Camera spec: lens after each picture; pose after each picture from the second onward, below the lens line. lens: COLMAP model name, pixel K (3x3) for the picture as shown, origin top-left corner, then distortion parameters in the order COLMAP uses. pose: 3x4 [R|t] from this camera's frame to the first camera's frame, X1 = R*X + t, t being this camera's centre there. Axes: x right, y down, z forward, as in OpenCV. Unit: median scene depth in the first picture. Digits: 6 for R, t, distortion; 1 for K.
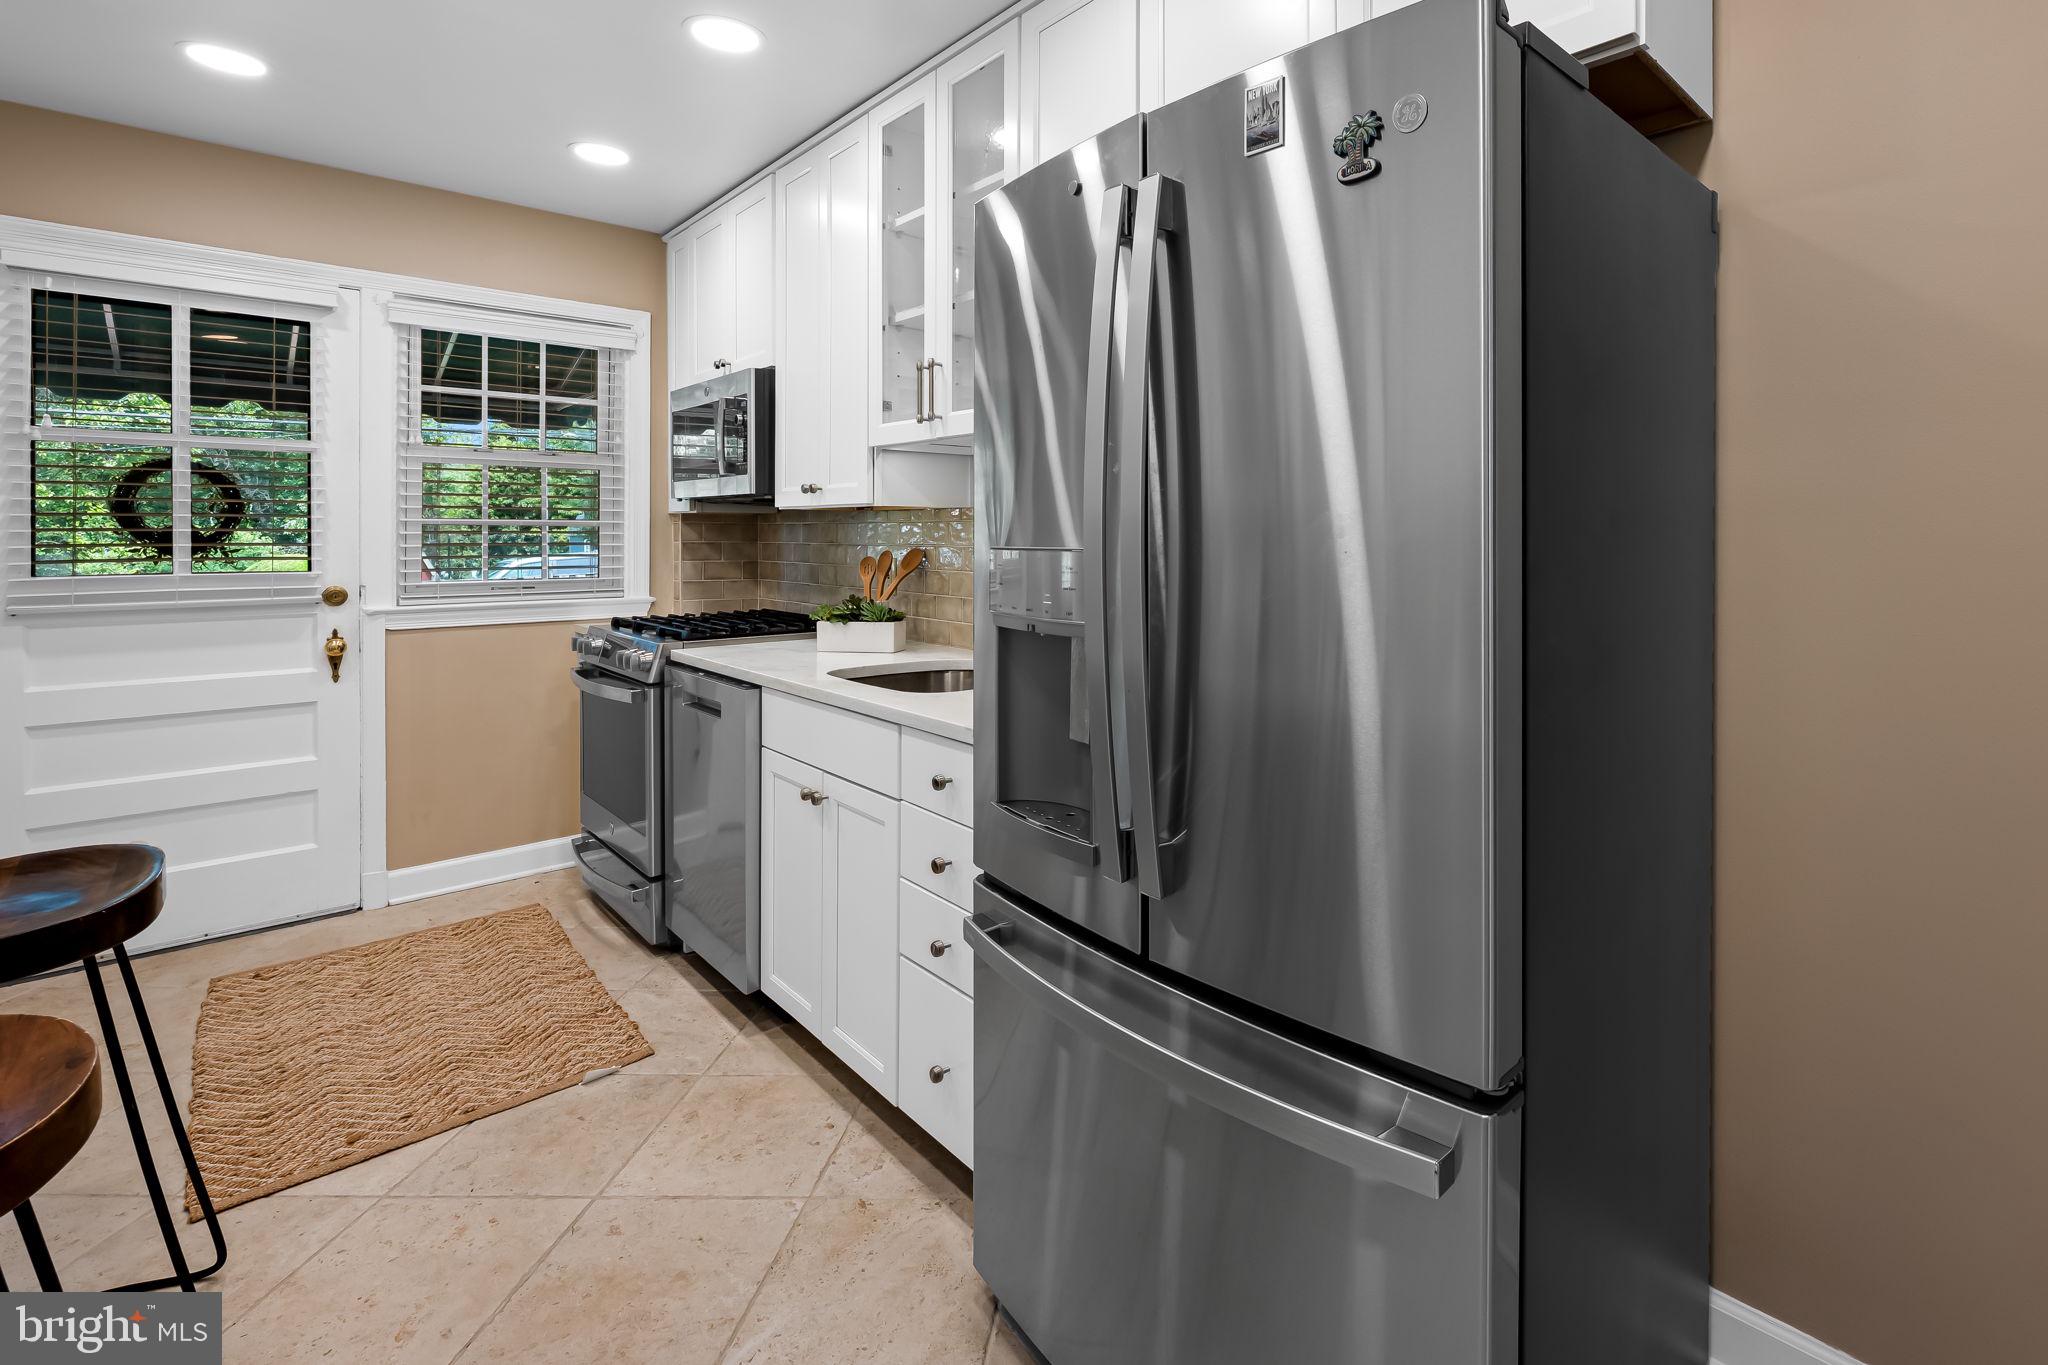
lens RADIAL K [[956.9, 0, 1178.7], [0, 956.9, 535.2], [0, 0, 1]] dist [0.002255, -0.000736]
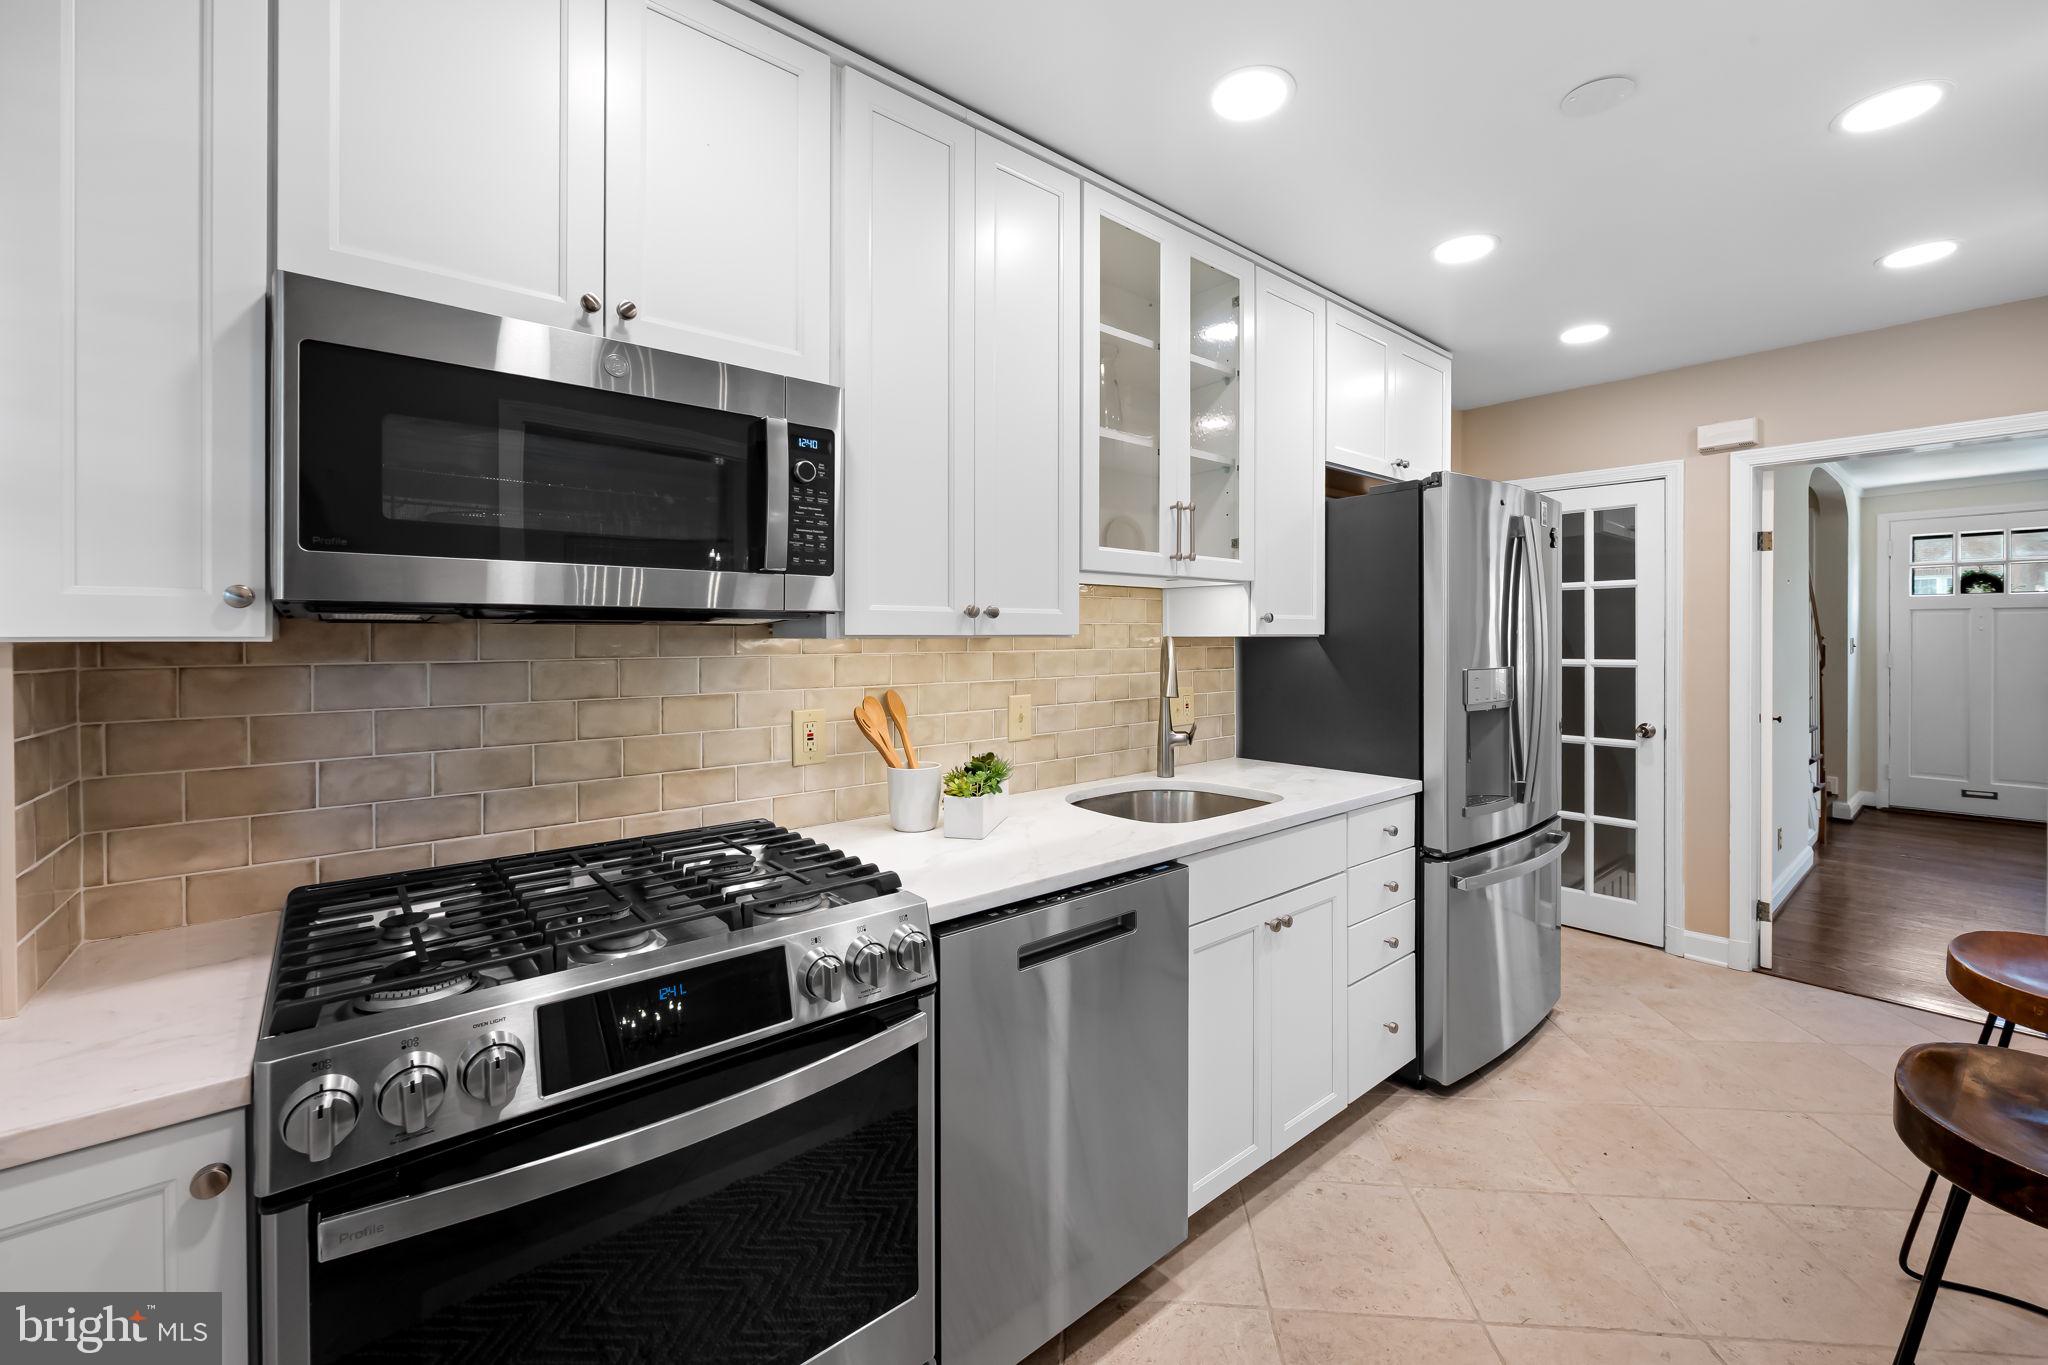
lens RADIAL K [[832.5, 0, 1026.7], [0, 832.5, 639.2], [0, 0, 1]] dist [-0.004840, 0.000385]
pose [[0.086653, -0.005648, 0.996223, -0.944091], [0.006451, 0.999966, 0.005108, -0.029536], [-0.996218, 0.005984, 0.086687, 0.866526]]
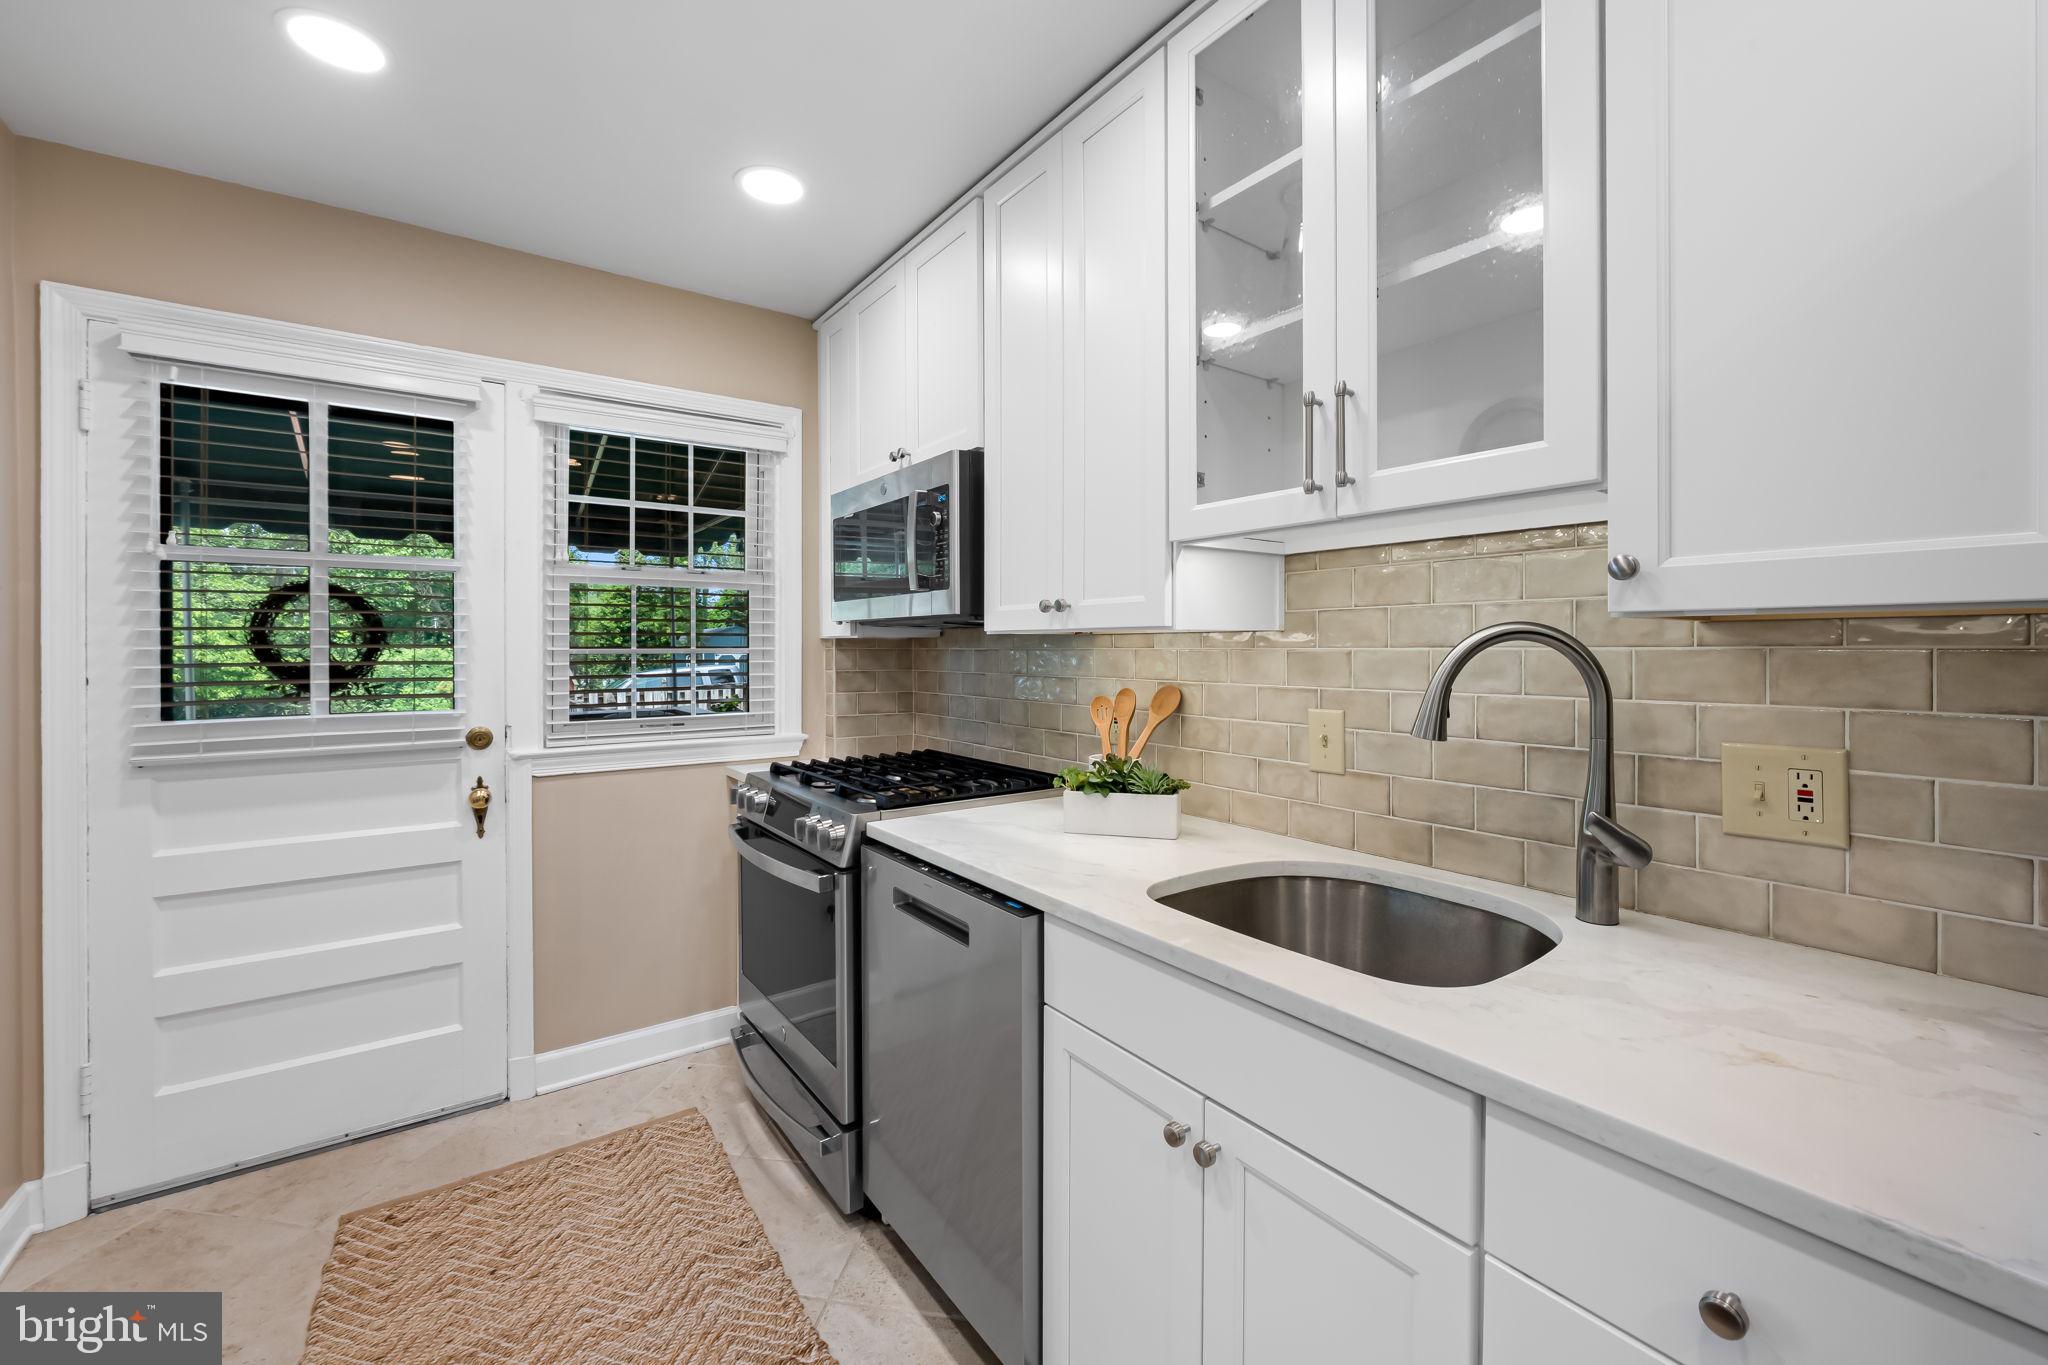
lens RADIAL K [[832.5, 0, 1028.2], [0, 832.5, 645.2], [0, 0, 1]] dist [-0.004840, 0.000385]
pose [[0.987042, -0.005492, -0.160370, -0.288828], [0.004728, 0.999976, -0.005145, -0.015132], [0.160394, 0.004320, 0.987044, 0.361103]]
